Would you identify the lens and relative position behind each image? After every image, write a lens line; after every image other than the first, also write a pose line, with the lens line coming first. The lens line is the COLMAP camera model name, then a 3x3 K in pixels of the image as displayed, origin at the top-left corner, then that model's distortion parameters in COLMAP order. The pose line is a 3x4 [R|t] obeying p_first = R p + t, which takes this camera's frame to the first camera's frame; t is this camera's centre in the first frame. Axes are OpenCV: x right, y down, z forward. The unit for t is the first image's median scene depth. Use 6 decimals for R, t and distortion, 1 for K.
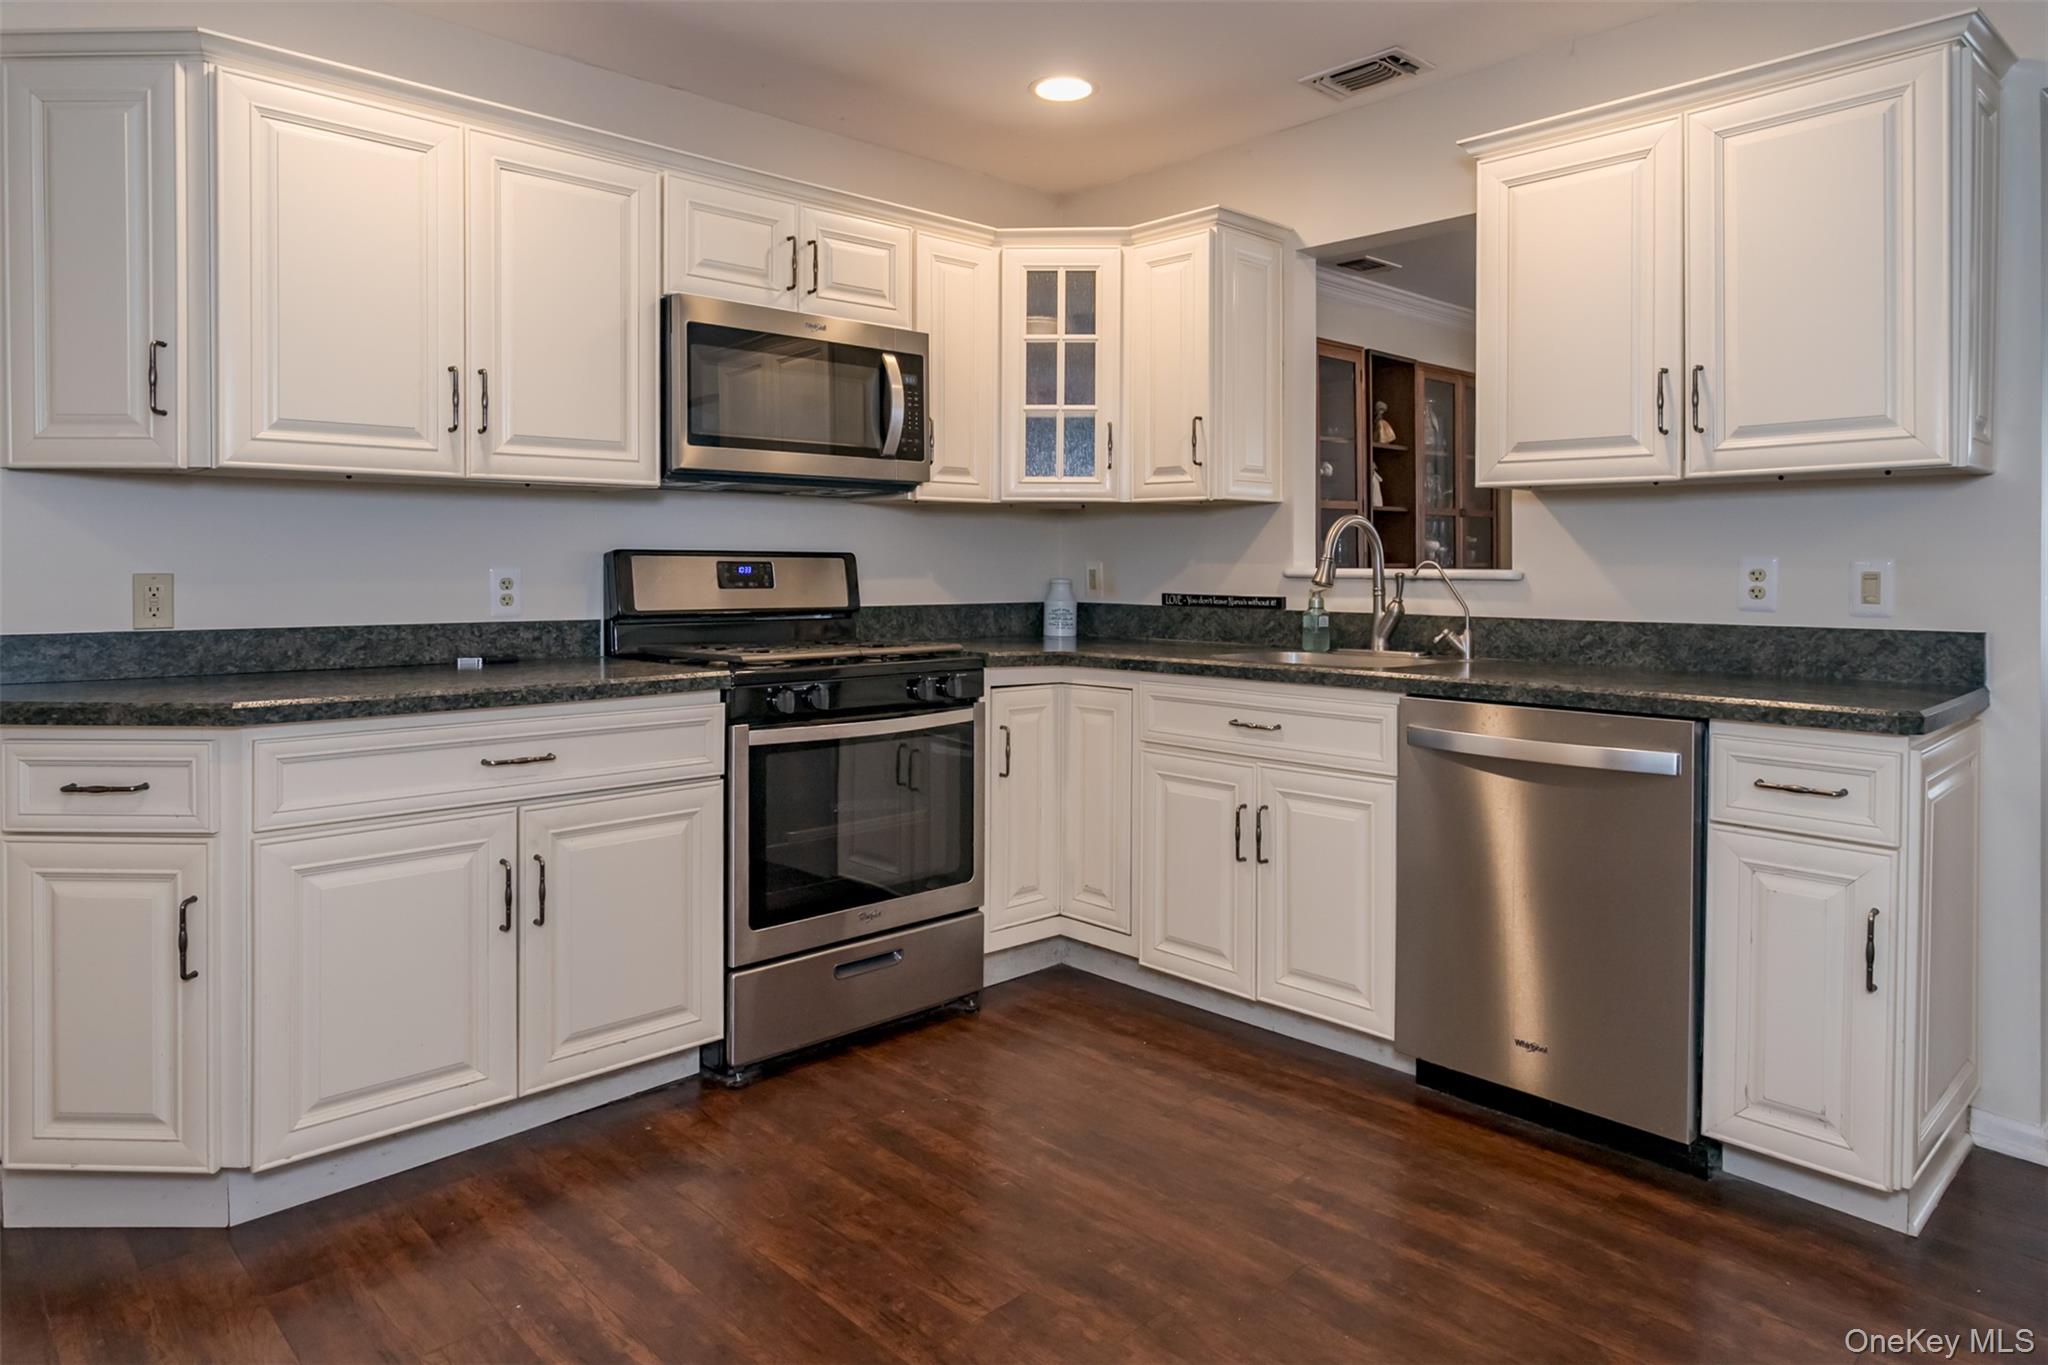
lens RADIAL K [[1247.0, 0, 1022.1], [0, 1247.0, 687.6], [0, 0, 1]] dist [-0.004293, 0.016147]
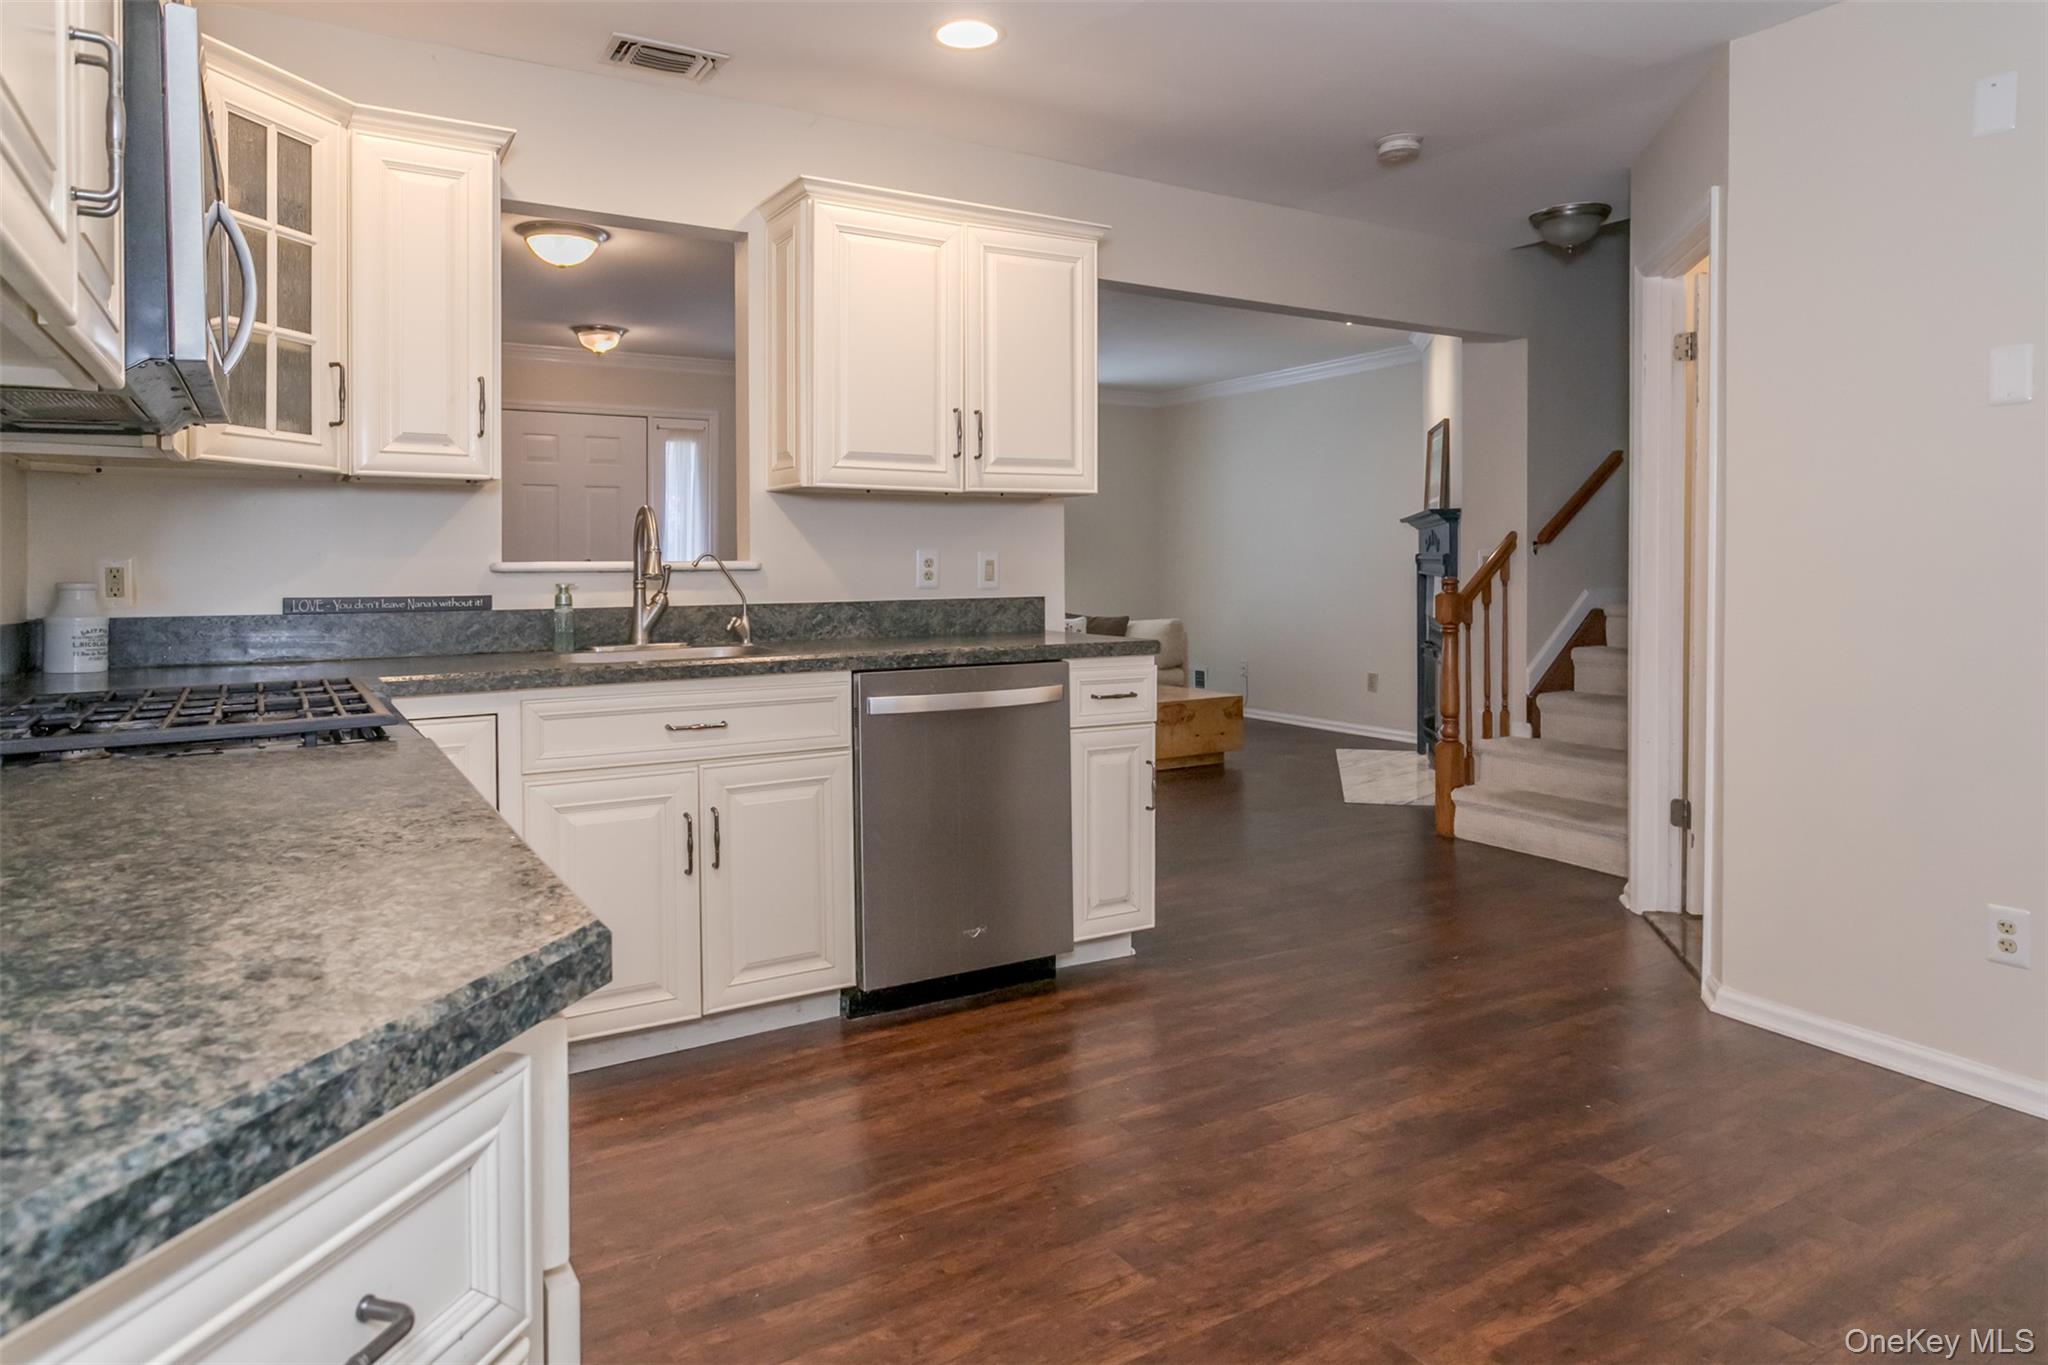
lens RADIAL K [[1247.0, 0, 1017.8], [0, 1247.0, 686.7], [0, 0, 1]] dist [-0.004293, 0.016147]
pose [[0.212545, -0.103387, 0.971666, -0.673585], [0.102200, 0.991285, 0.083119, -0.053415], [-0.971792, 0.081638, 0.221259, 0.553704]]
